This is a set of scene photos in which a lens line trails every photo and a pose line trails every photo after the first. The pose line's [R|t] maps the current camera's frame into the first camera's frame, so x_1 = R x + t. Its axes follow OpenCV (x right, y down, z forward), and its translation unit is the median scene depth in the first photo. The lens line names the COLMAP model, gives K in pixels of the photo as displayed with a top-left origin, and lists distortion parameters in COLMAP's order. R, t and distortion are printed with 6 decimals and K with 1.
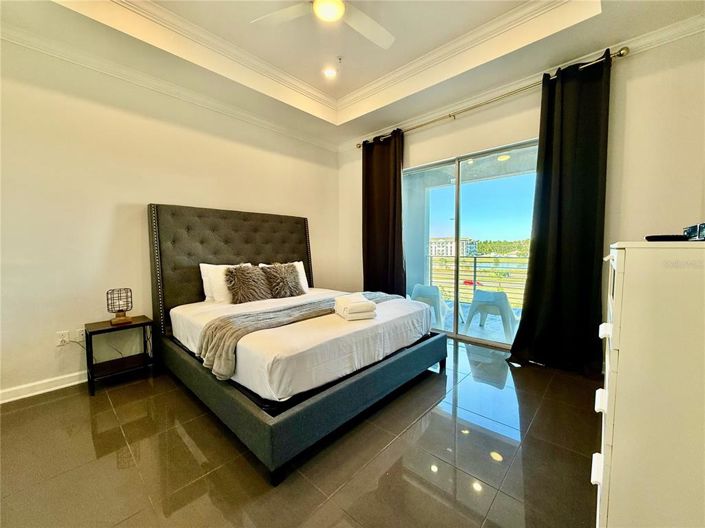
lens RADIAL K [[280.3, 0, 350.7], [0, 280.3, 263.2], [0, 0, 1]] dist [-0.000465, 0.000471]
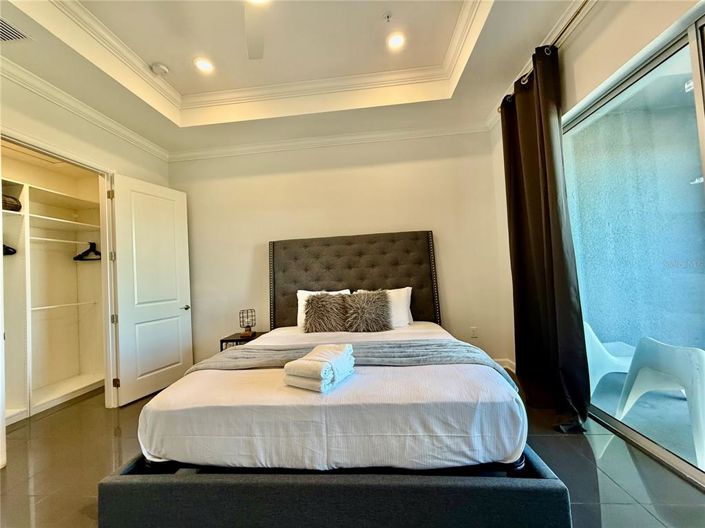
lens RADIAL K [[280.3, 0, 351.8], [0, 280.3, 264.4], [0, 0, 1]] dist [-0.000465, 0.000471]
pose [[0.615875, -0.053060, -0.786055, 0.437446], [0.008450, 0.998117, -0.060754, -0.030043], [0.787799, 0.030775, 0.615163, 0.476638]]
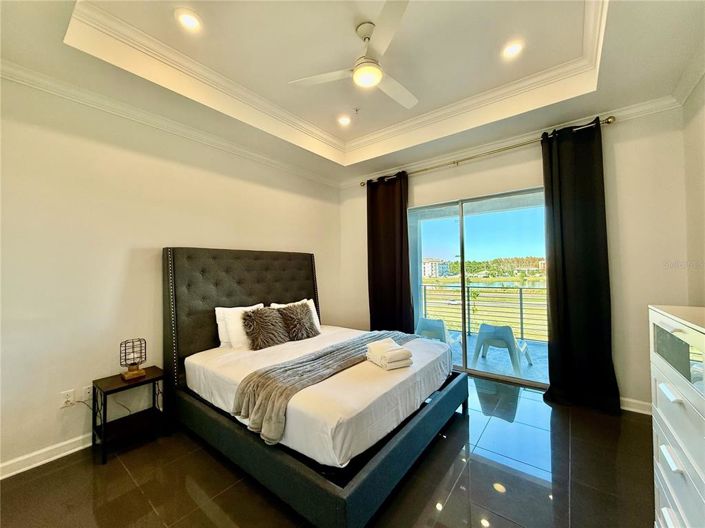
lens RADIAL K [[280.3, 0, 350.6], [0, 280.3, 263.9], [0, 0, 1]] dist [-0.000465, 0.000471]
pose [[0.996153, -0.007142, 0.087340, -0.153382], [0.013479, 0.997300, -0.072184, -0.070844], [-0.086588, 0.073084, 0.993560, -0.008876]]
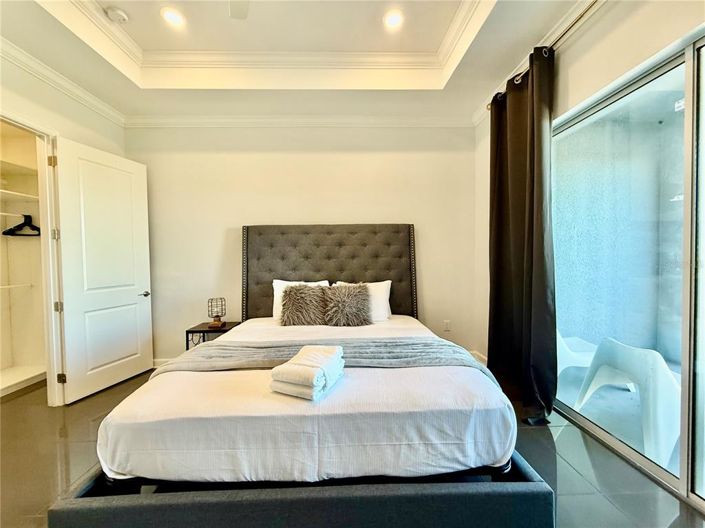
lens RADIAL K [[280.3, 0, 351.5], [0, 280.3, 264.2], [0, 0, 1]] dist [-0.000465, 0.000471]
pose [[0.703883, 0.016040, -0.710135, 0.382366], [-0.030237, 0.999515, -0.007395, -0.055051], [0.709672, 0.026678, 0.704027, 0.461010]]
